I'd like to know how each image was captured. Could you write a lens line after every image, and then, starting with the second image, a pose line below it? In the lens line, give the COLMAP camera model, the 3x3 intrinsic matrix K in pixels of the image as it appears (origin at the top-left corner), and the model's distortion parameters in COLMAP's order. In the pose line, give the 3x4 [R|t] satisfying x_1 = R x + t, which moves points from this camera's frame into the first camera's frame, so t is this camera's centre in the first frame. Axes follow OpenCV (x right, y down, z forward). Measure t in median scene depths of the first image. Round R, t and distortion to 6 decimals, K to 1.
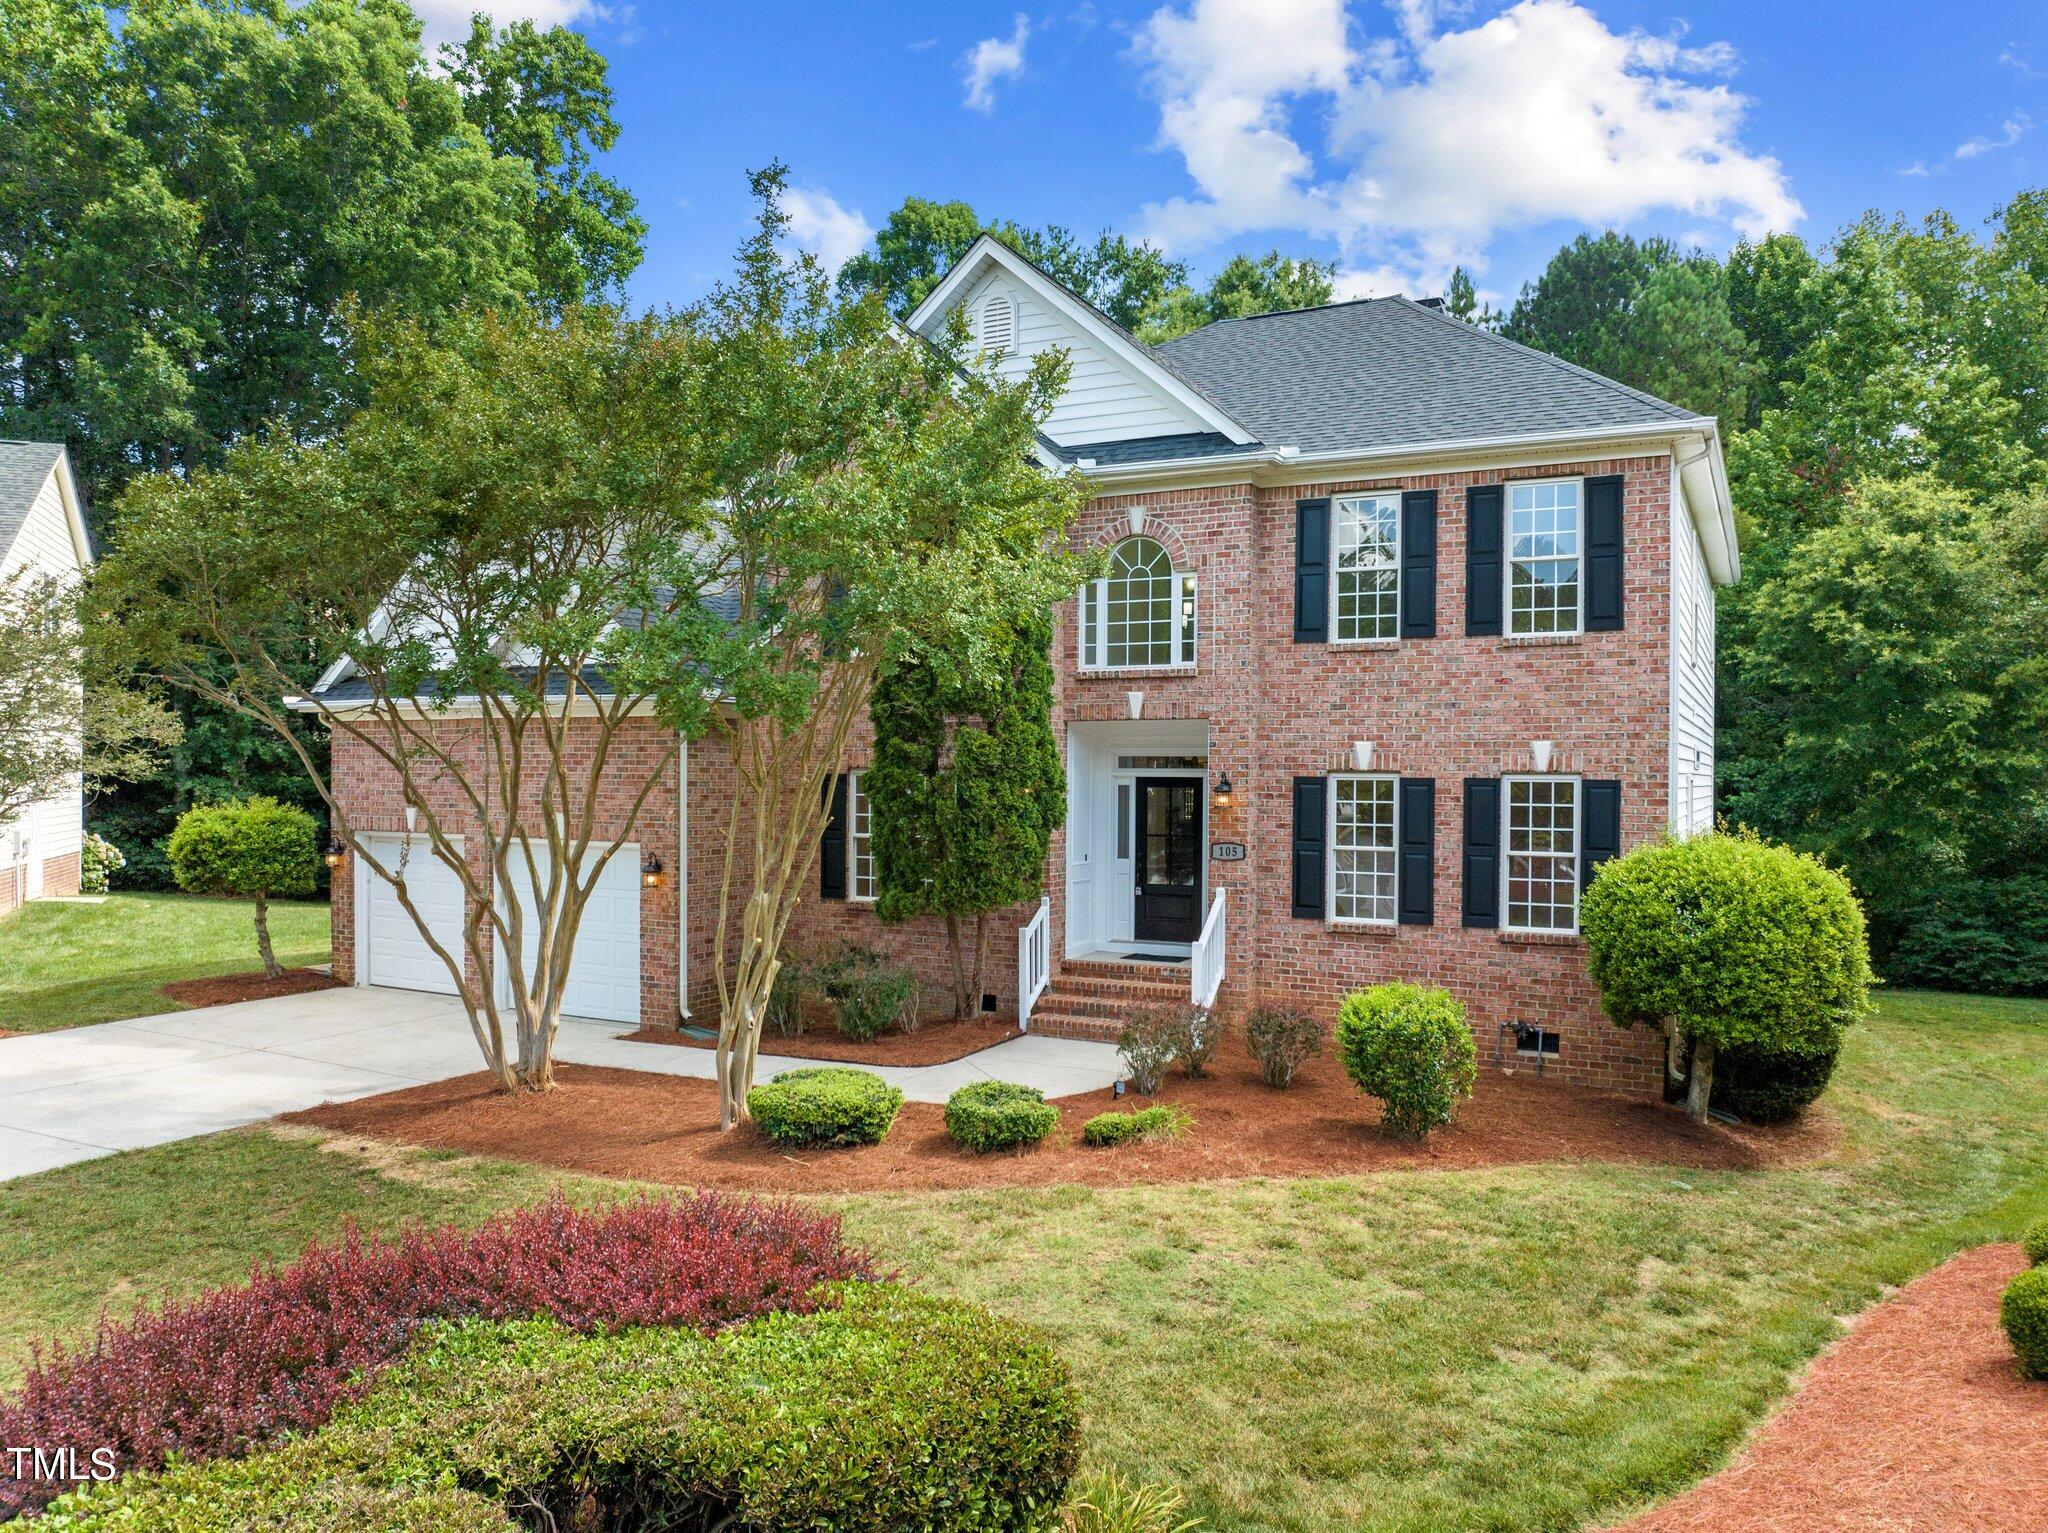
lens RADIAL K [[1439.5, 0, 1022.7], [0, 1439.5, 782.4], [0, 0, 1]] dist [-0.008725, -0.003313]
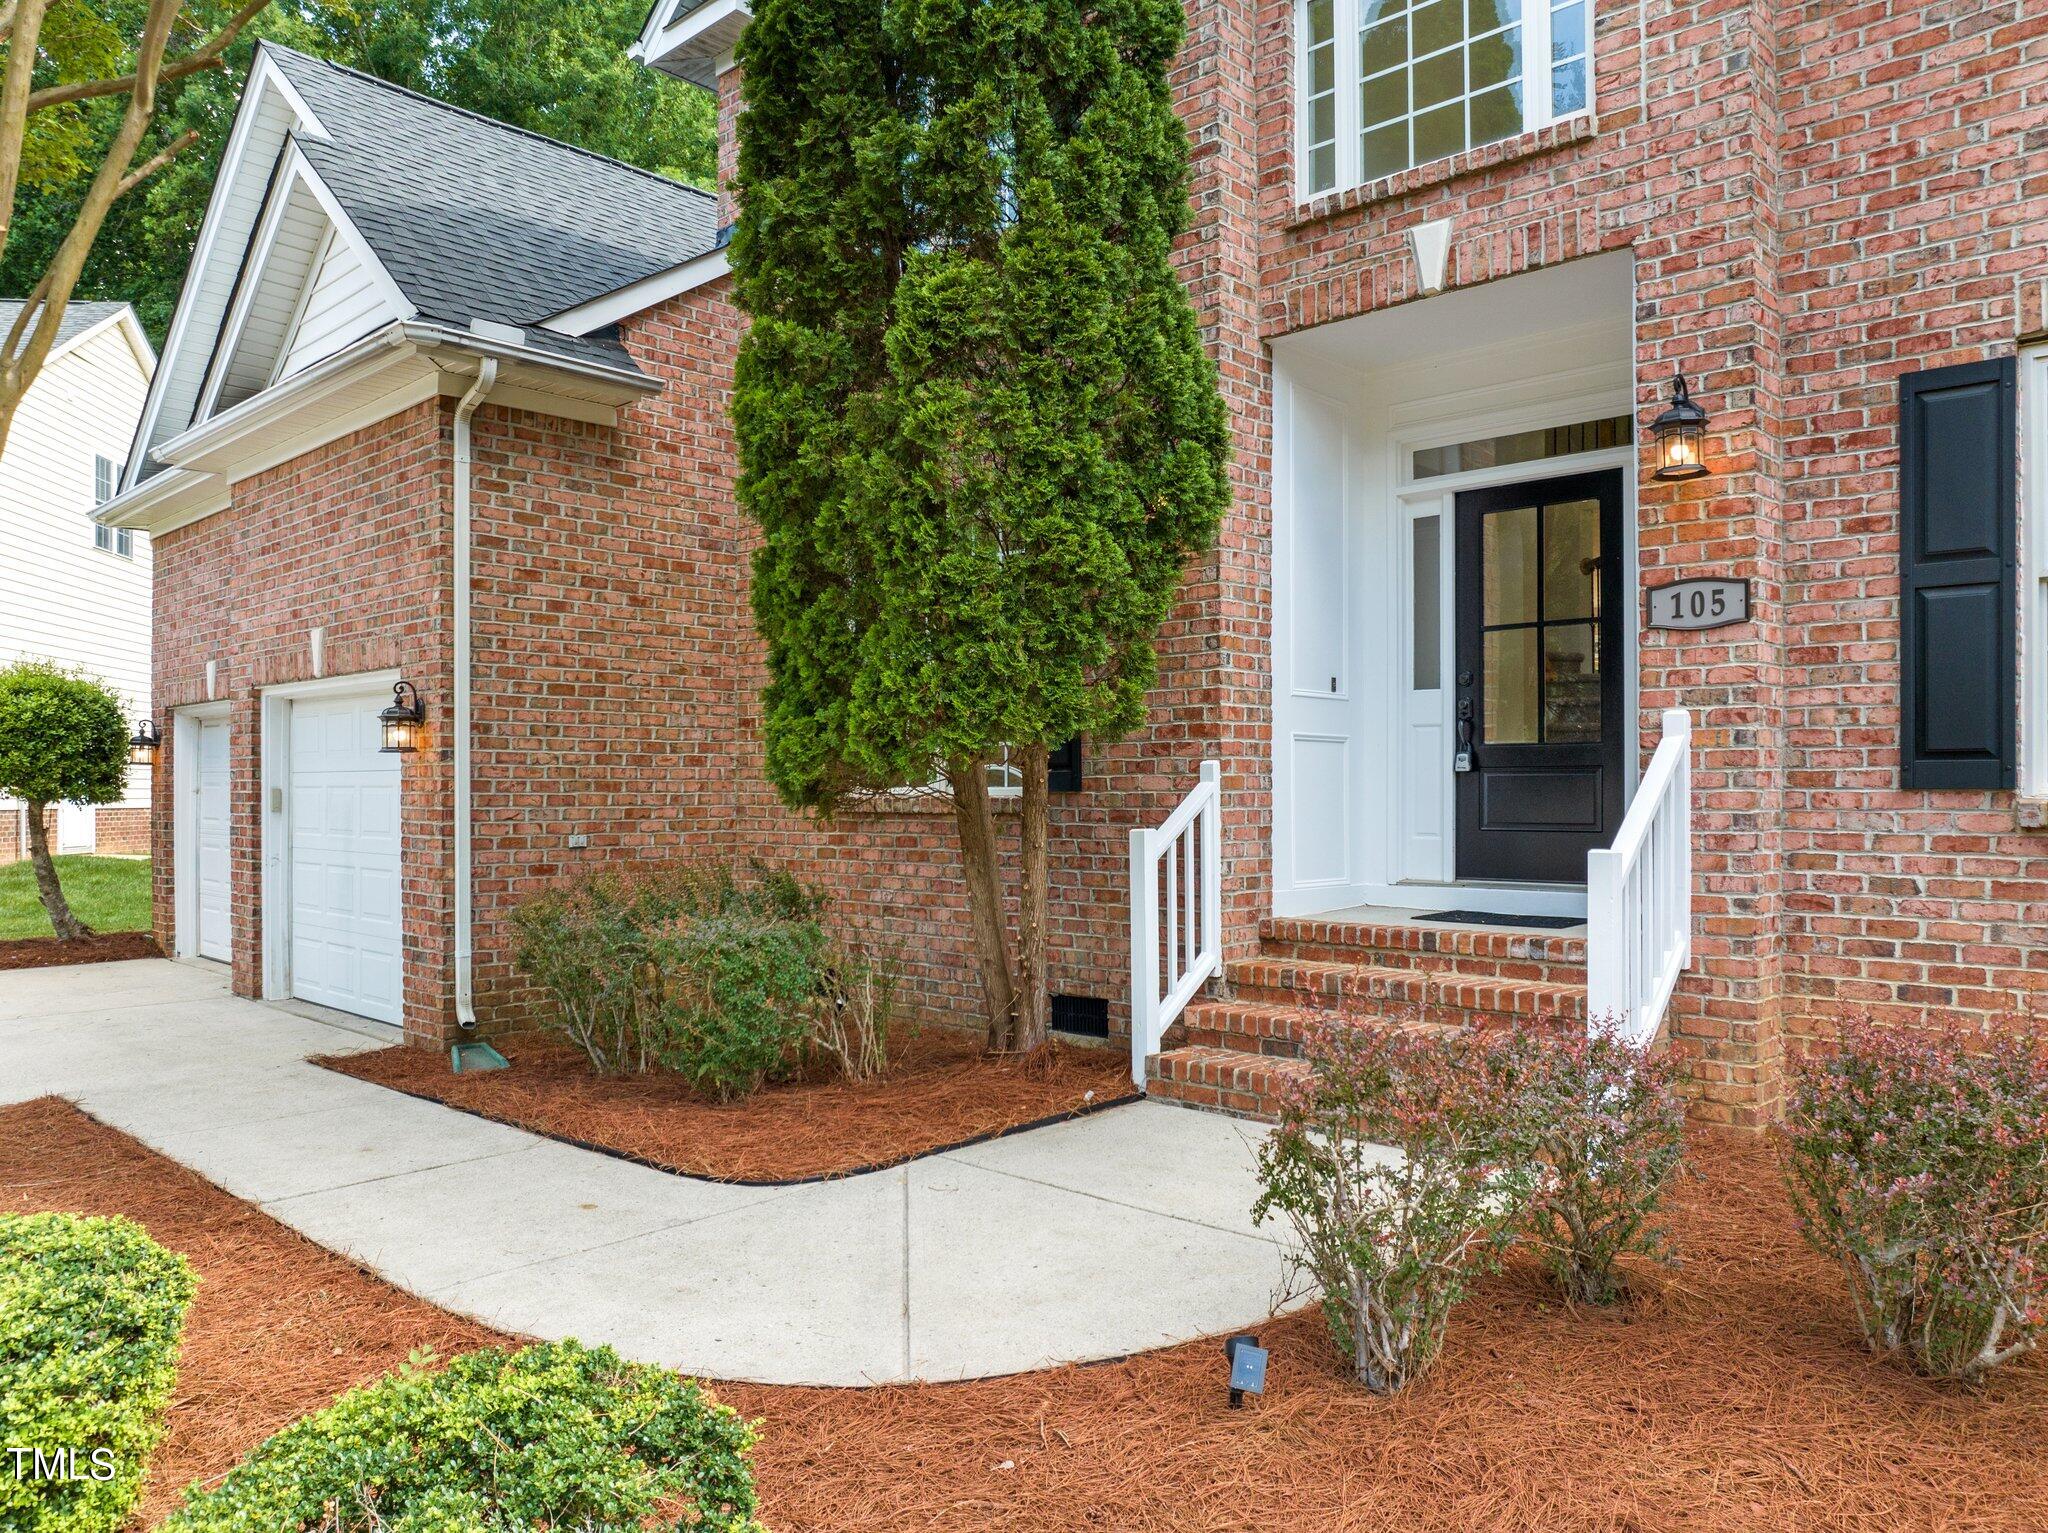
lens RADIAL K [[1461.0, 0, 1023.4], [0, 1461.0, 795.3], [0, 0, 1]] dist [-0.039413, -0.001422]
pose [[0.961890, -0.007086, -0.273346, 0.082822], [0.005333, 0.999960, -0.007153, 0.098834], [0.273386, 0.005423, 0.961889, 0.631746]]
